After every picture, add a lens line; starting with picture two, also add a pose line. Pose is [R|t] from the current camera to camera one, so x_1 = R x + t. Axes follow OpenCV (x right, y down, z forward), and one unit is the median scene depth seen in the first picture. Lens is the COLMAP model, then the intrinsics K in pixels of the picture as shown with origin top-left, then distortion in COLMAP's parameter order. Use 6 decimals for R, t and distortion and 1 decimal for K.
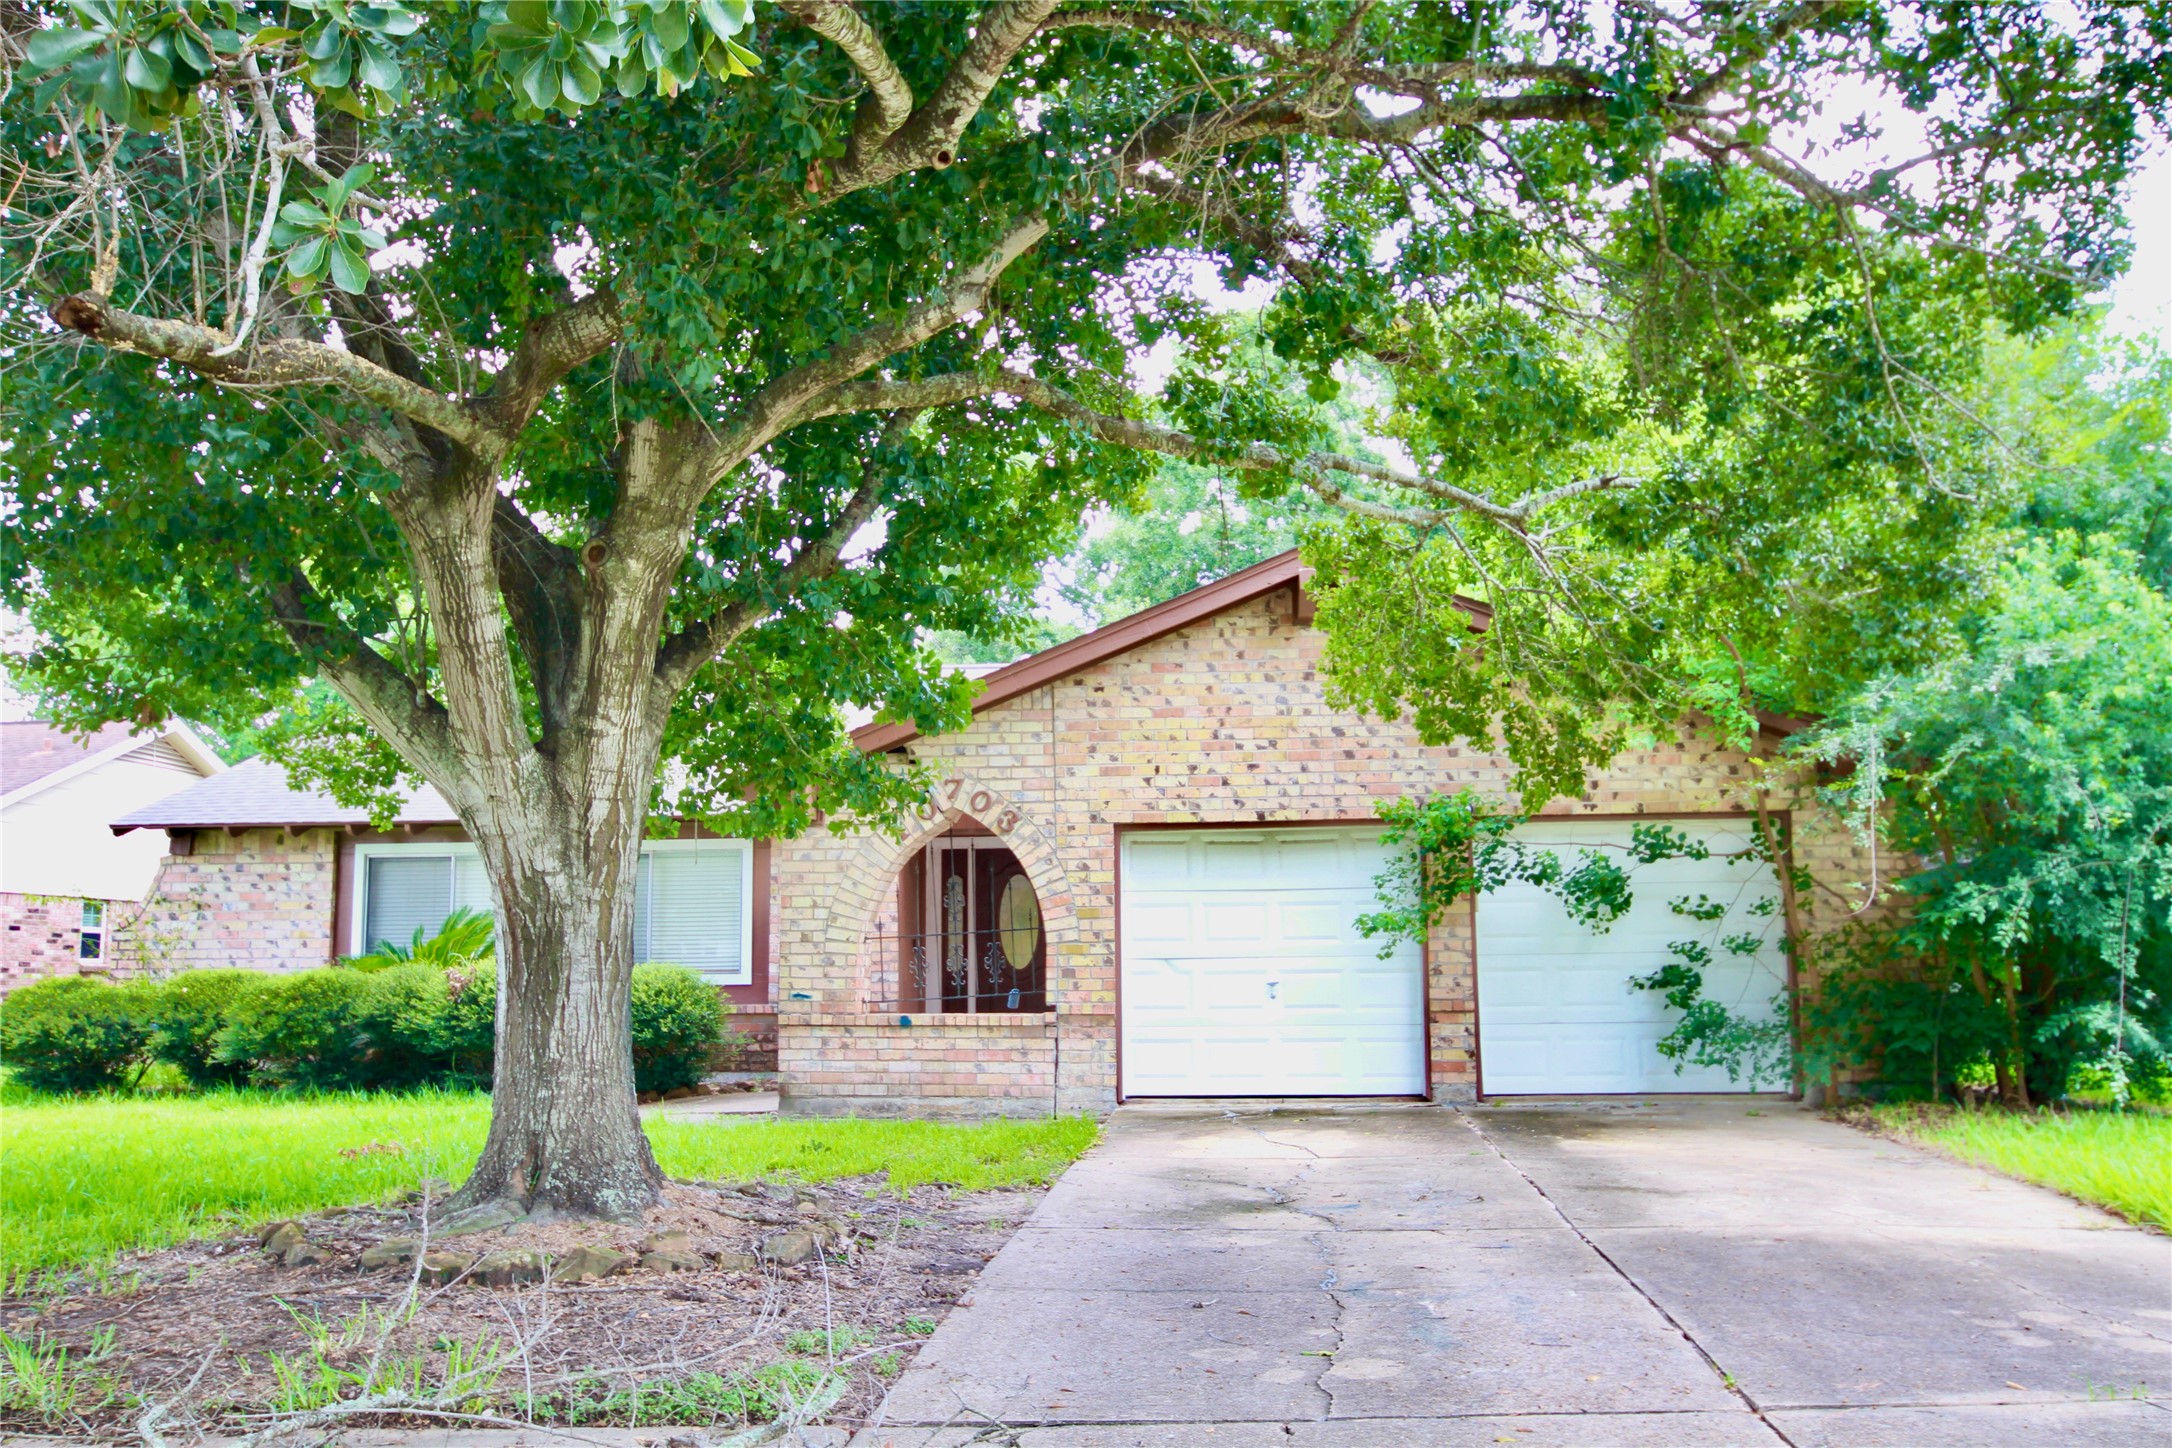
lens RADIAL K [[1877.8, 0, 1071.7], [0, 1877.8, 730.4], [0, 0, 1]] dist [0.008879, 0.034147]
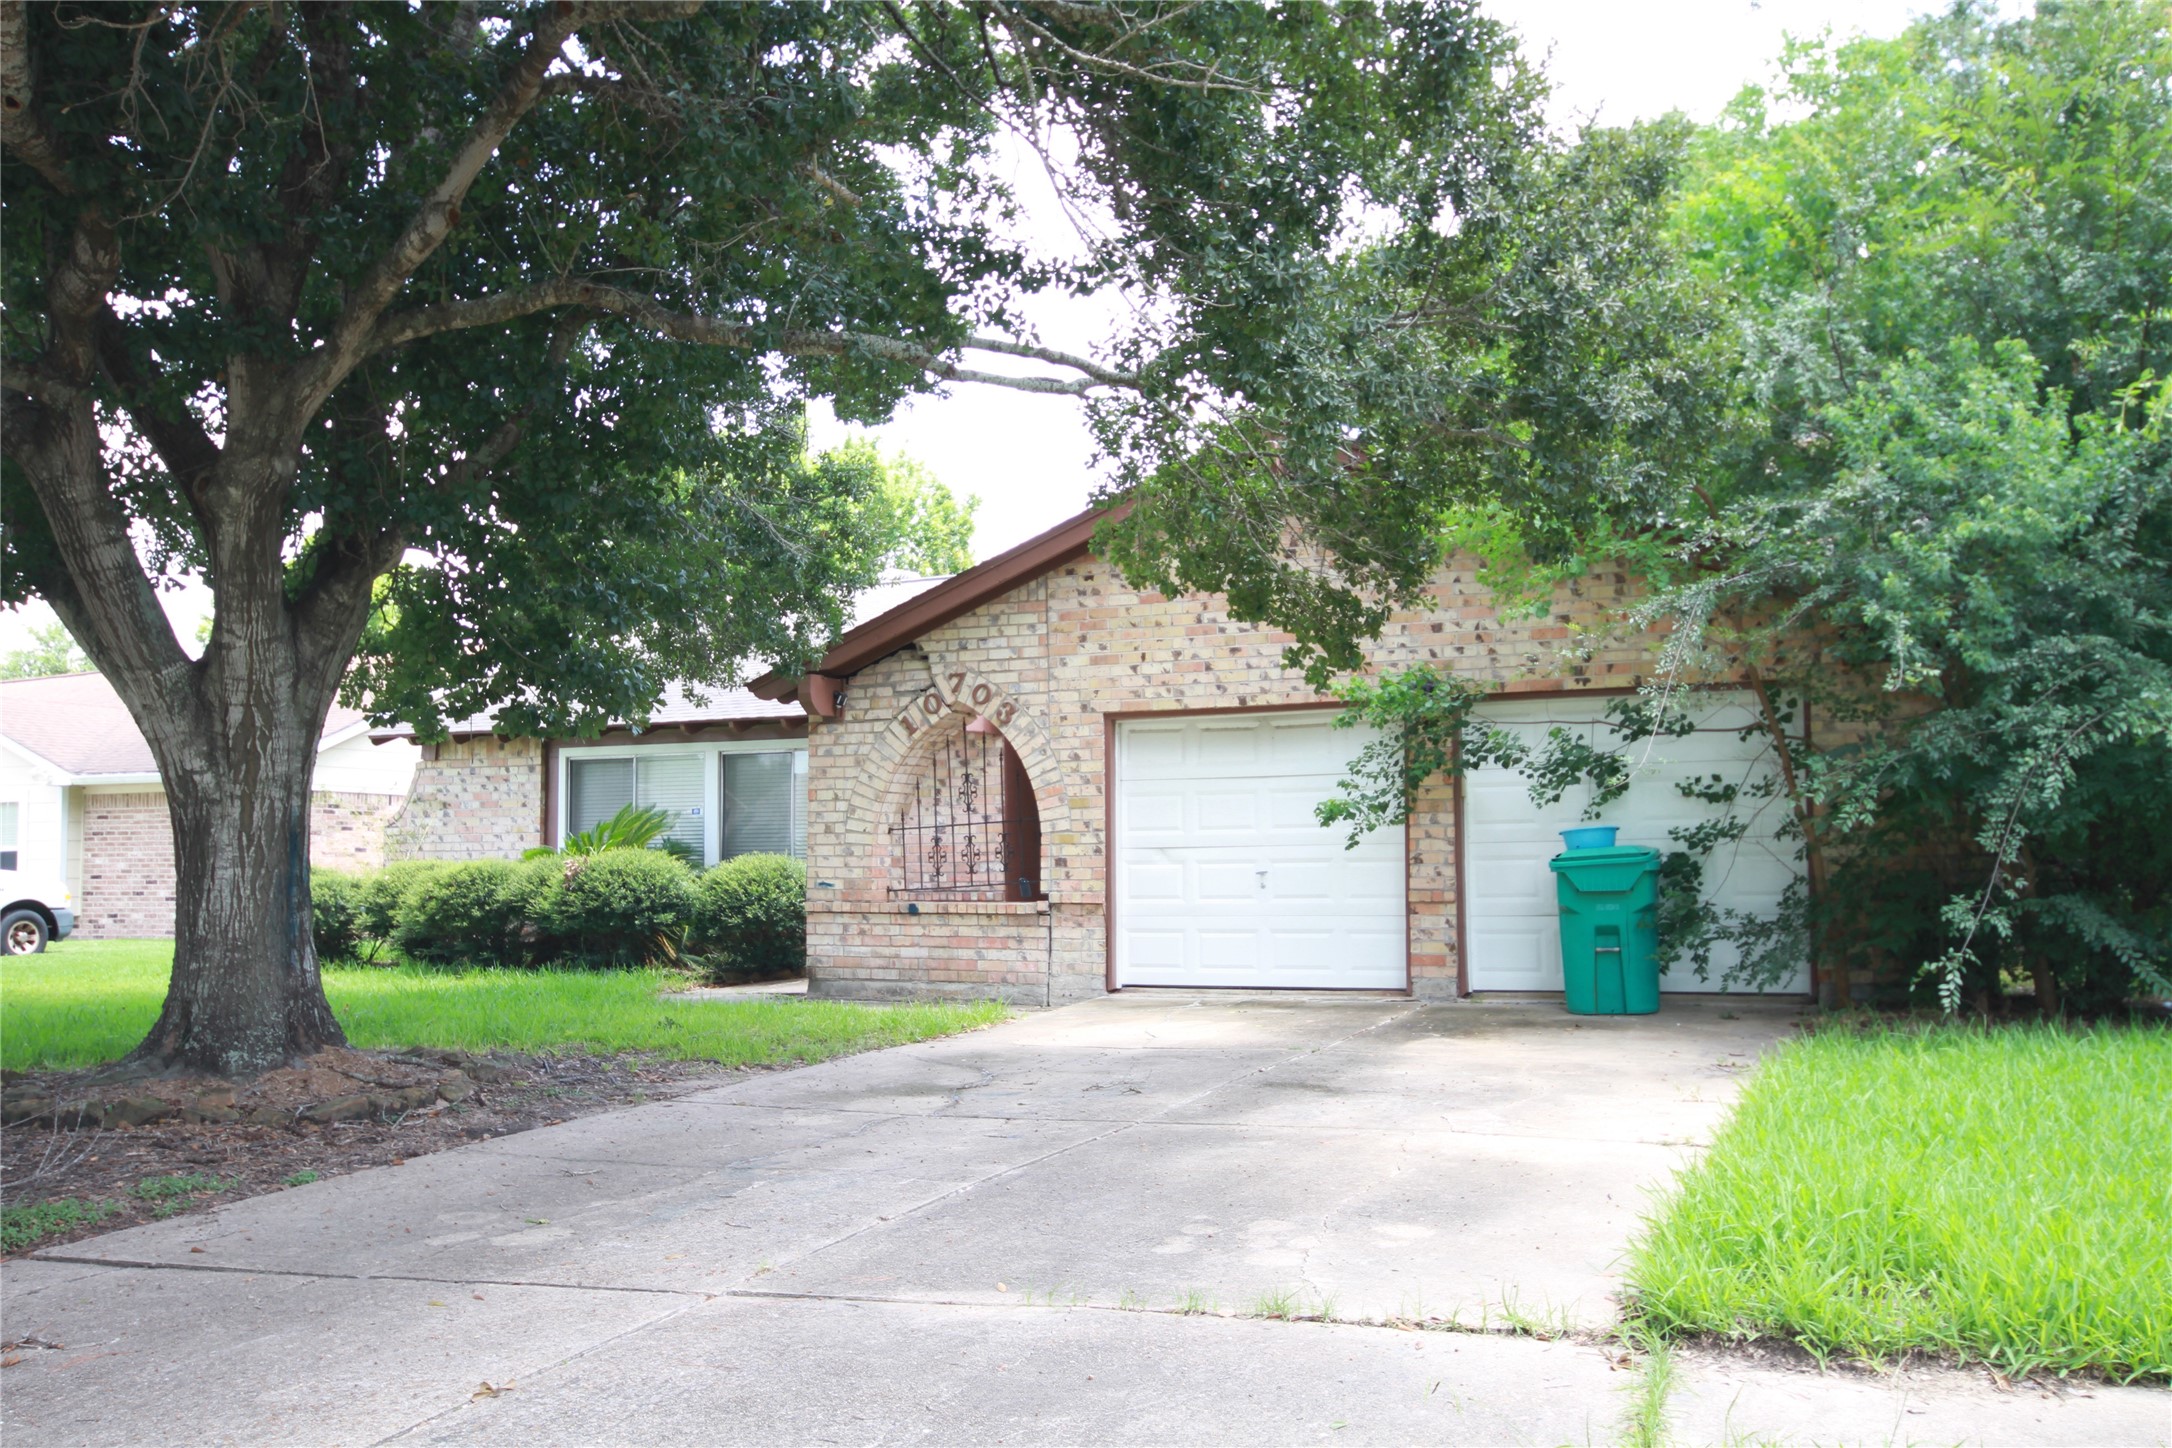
lens RADIAL K [[1877.8, 0, 1074.5], [0, 1877.8, 727.6], [0, 0, 1]] dist [0.008879, 0.034147]
pose [[0.950427, -0.023261, -0.310076, 0.320167], [0.040109, 0.998038, 0.048068, 0.009179], [0.308350, -0.058122, 0.949496, 0.052220]]
